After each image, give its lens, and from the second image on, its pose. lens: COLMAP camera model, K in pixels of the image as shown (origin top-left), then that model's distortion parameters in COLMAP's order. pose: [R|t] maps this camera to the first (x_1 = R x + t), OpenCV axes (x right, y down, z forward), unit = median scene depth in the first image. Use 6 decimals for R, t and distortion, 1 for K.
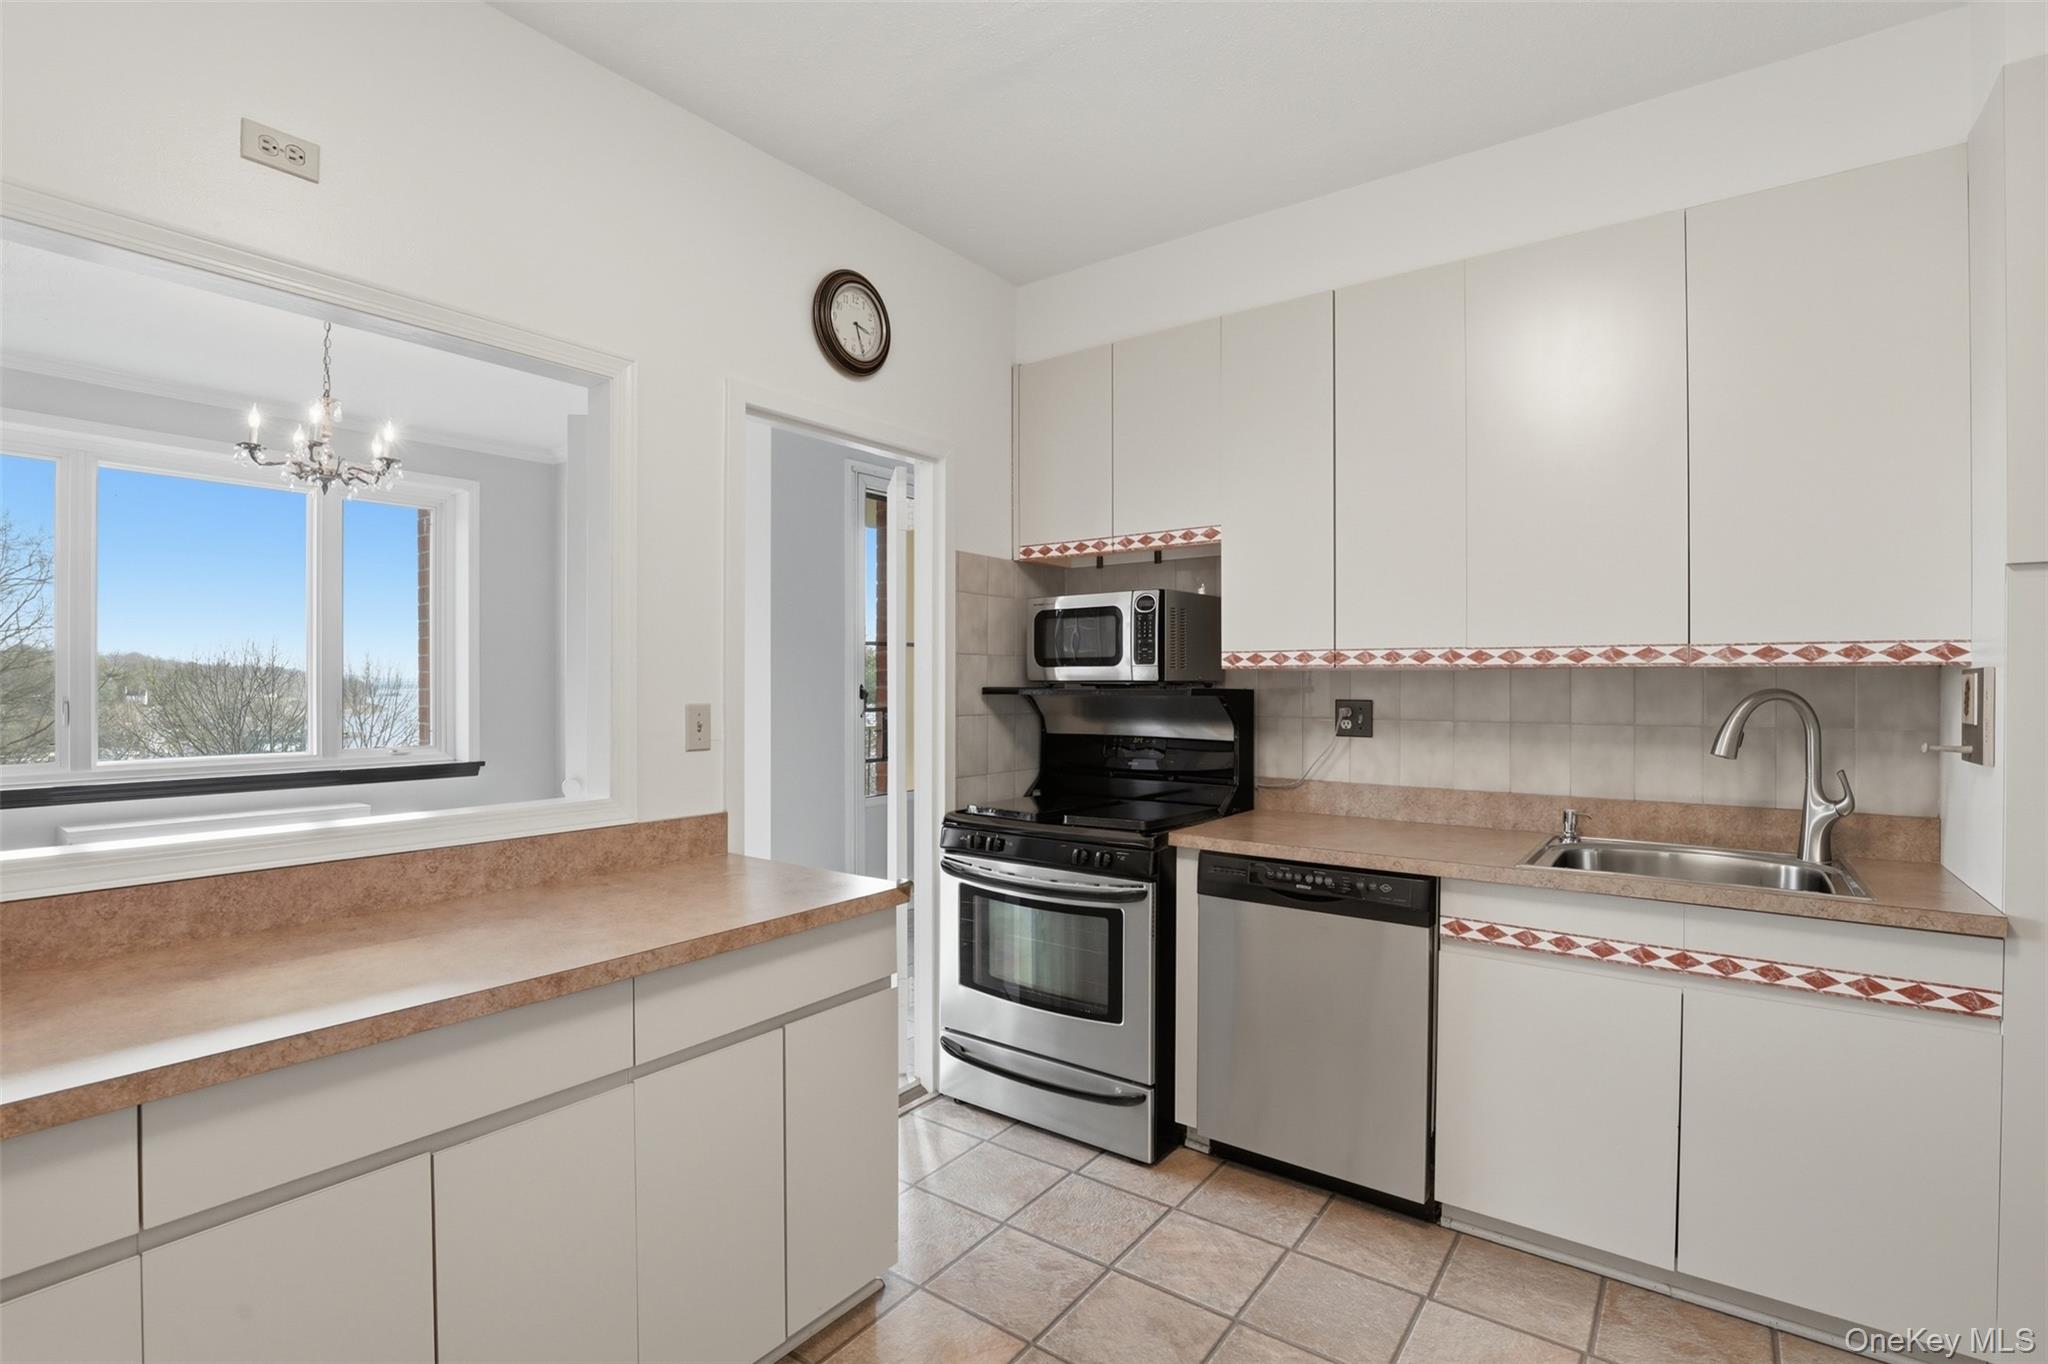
lens RADIAL K [[945.4, 0, 1033.9], [0, 945.4, 693.5], [0, 0, 1]] dist [-0.029850, 0.004388]
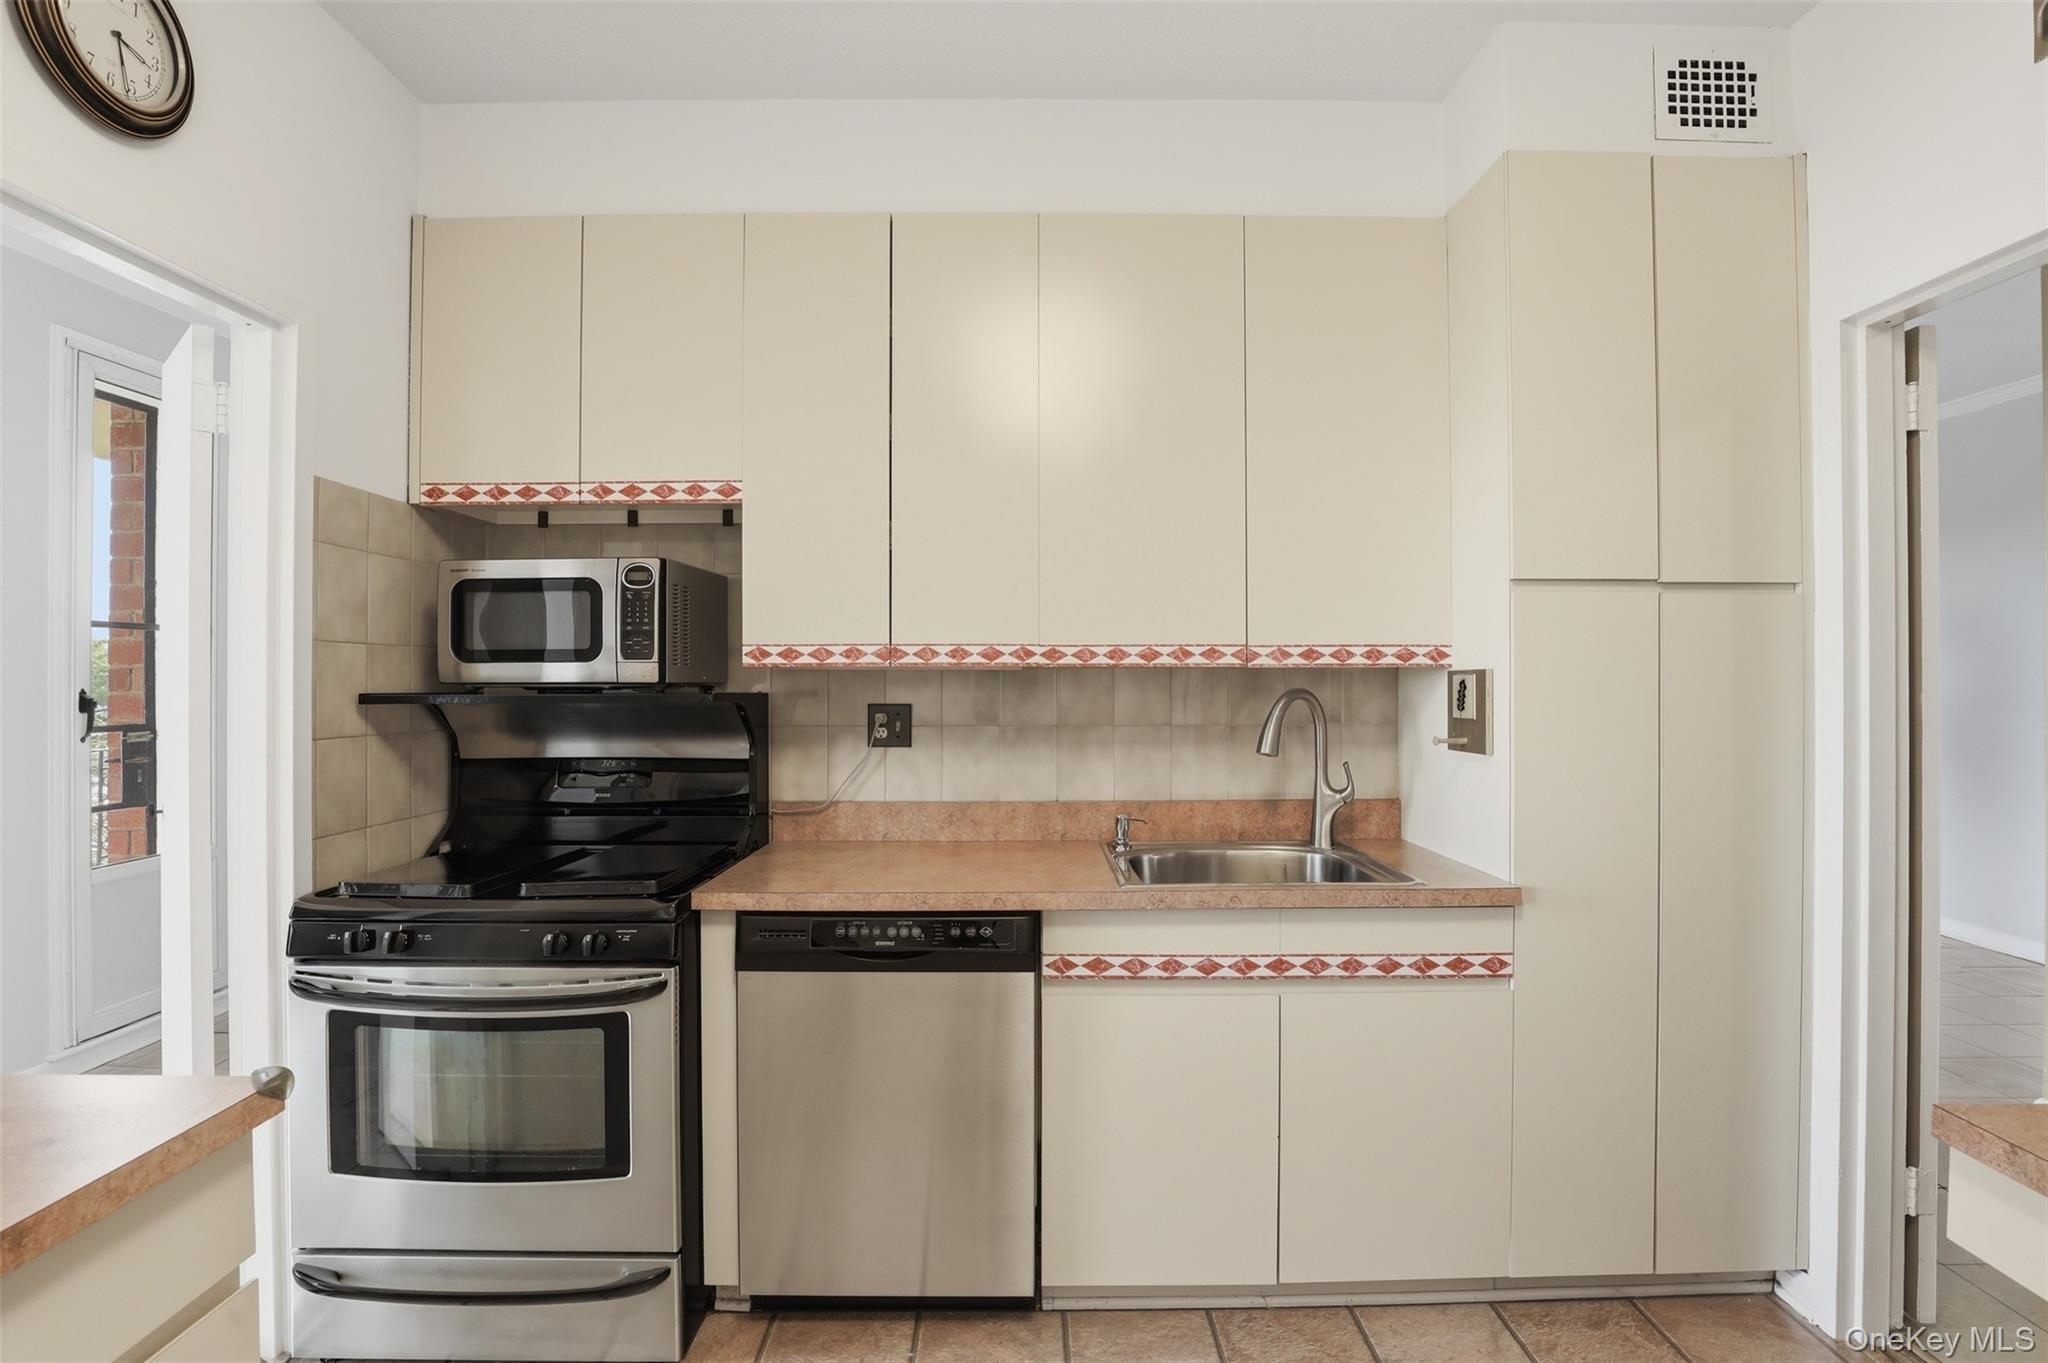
lens RADIAL K [[945.4, 0, 1019.1], [0, 945.4, 675.3], [0, 0, 1]] dist [-0.029850, 0.004388]
pose [[0.803569, -0.000674, 0.595211, -0.084795], [0.010041, 0.999872, -0.012424, -0.007944], [-0.595127, 0.015960, 0.803473, 0.265239]]
